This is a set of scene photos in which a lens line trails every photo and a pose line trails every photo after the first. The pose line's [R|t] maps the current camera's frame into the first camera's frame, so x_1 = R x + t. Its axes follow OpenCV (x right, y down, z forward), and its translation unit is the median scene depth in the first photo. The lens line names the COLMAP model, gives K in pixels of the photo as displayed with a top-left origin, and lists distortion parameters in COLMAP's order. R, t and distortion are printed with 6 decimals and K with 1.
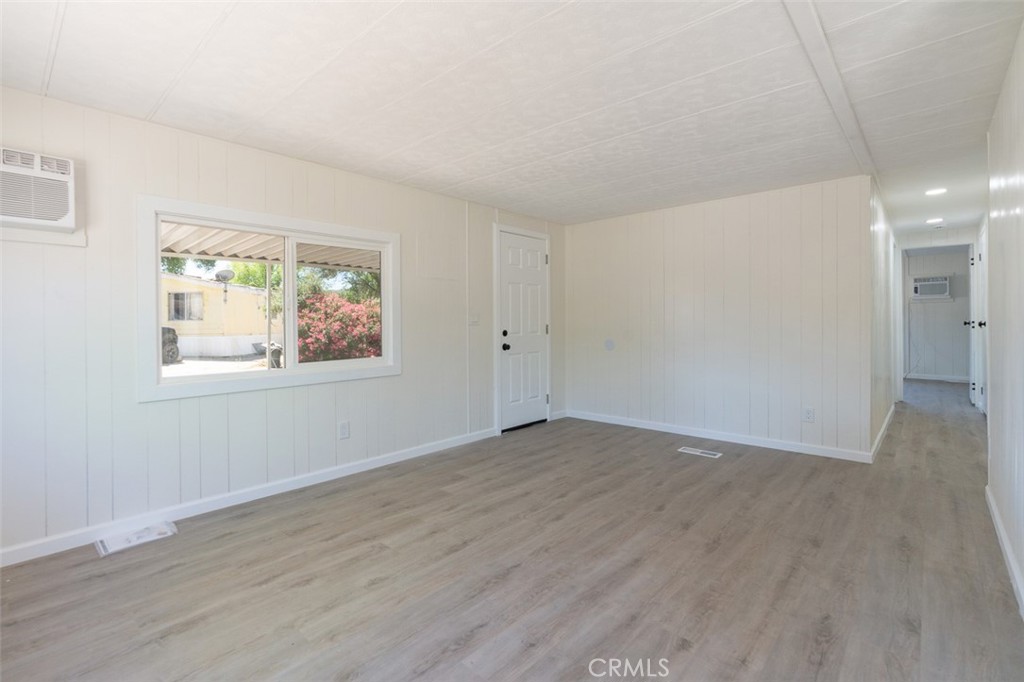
lens RADIAL K [[465.6, 0, 509.4], [0, 465.6, 334.9], [0, 0, 1]] dist [-0.008396, 0.001604]
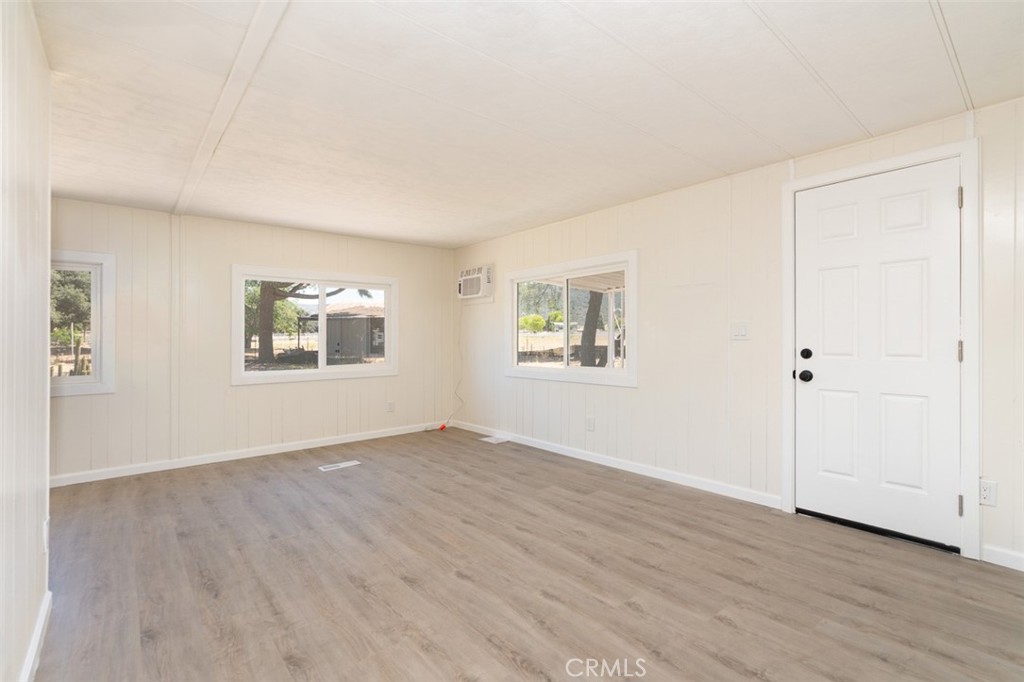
lens RADIAL K [[465.6, 0, 518.6], [0, 465.6, 339.0], [0, 0, 1]] dist [-0.008396, 0.001604]
pose [[-0.122672, 0.014030, -0.992348, 1.266162], [-0.016492, 0.999733, 0.016173, -0.051912], [0.992310, 0.018350, -0.122408, 1.370814]]
